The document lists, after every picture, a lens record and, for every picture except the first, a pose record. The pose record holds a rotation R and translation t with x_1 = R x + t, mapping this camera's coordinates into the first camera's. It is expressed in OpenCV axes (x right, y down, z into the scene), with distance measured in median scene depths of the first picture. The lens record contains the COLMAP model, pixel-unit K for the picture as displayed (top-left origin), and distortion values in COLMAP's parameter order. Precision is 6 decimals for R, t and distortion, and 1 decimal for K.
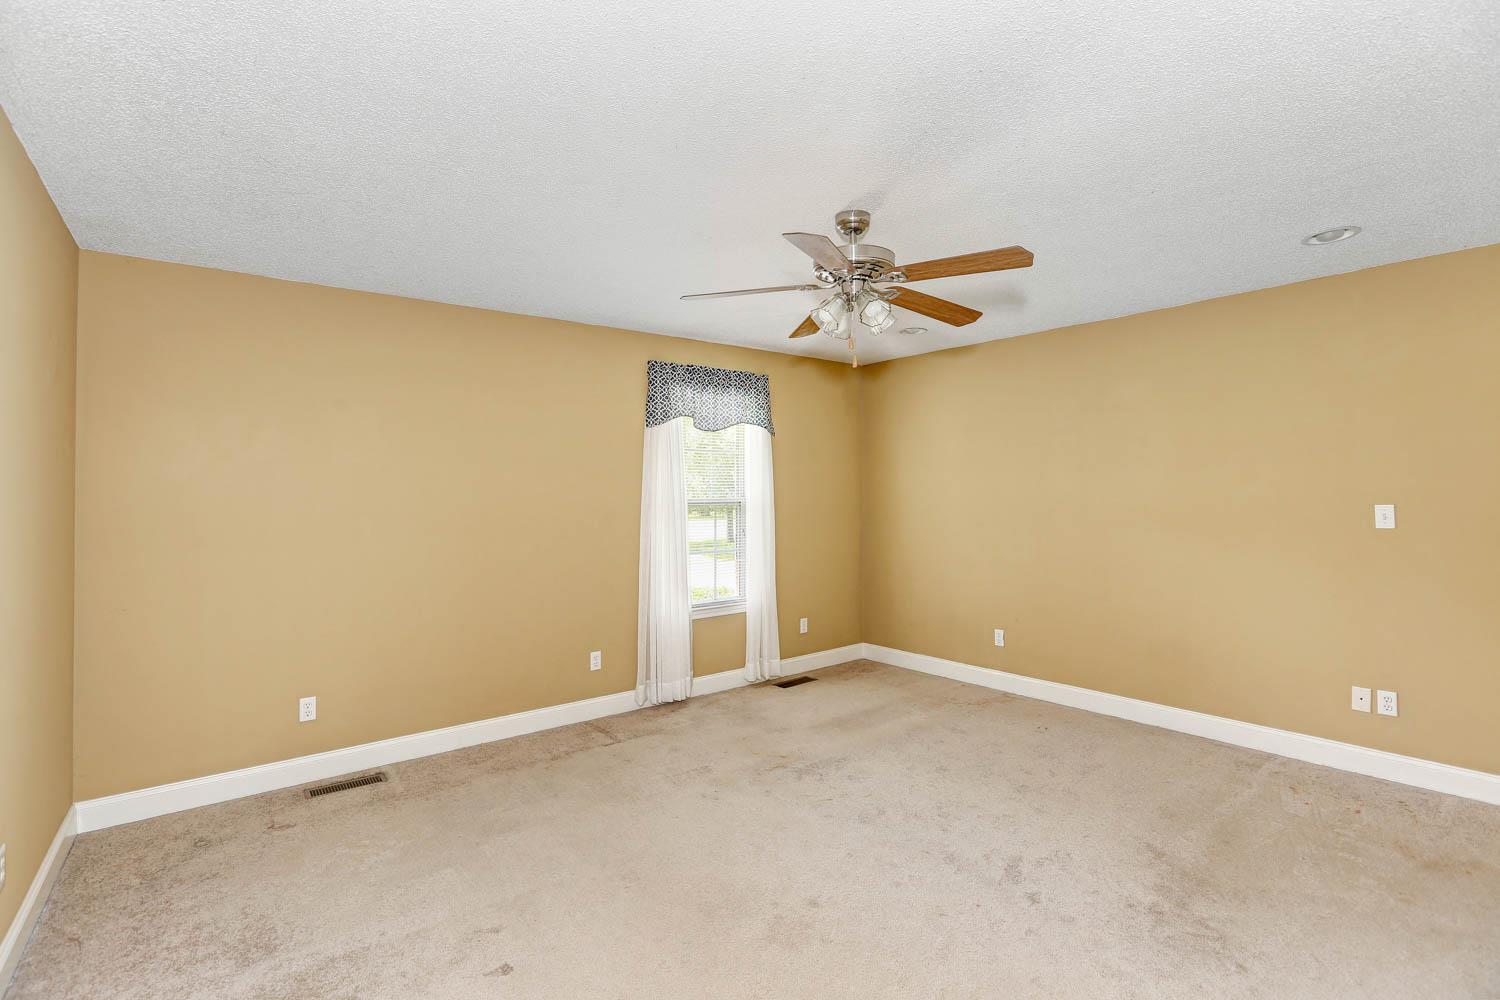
lens RADIAL K [[699.1, 0, 737.5], [0, 699.1, 508.5], [0, 0, 1]] dist [-0.032237, 0.001194]
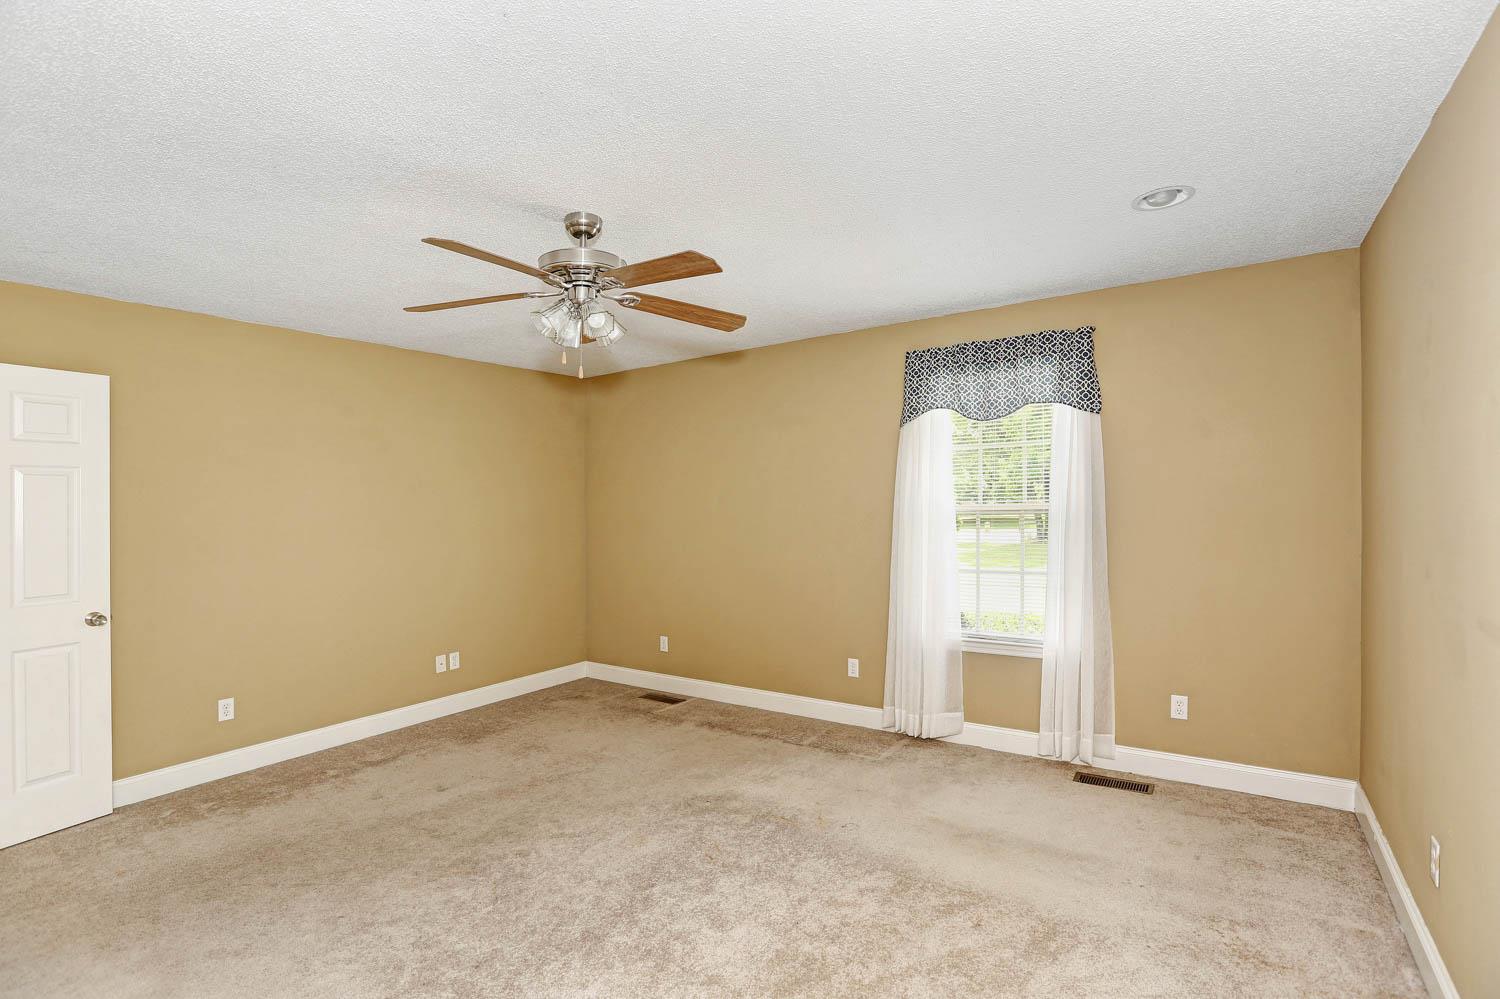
lens RADIAL K [[699.1, 0, 737.5], [0, 699.1, 508.0], [0, 0, 1]] dist [-0.032237, 0.001194]
pose [[0.291909, 0.009942, -0.956395, 0.672402], [-0.003187, 0.999951, 0.009422, -0.018526], [0.956441, 0.000298, 0.291926, 0.525764]]
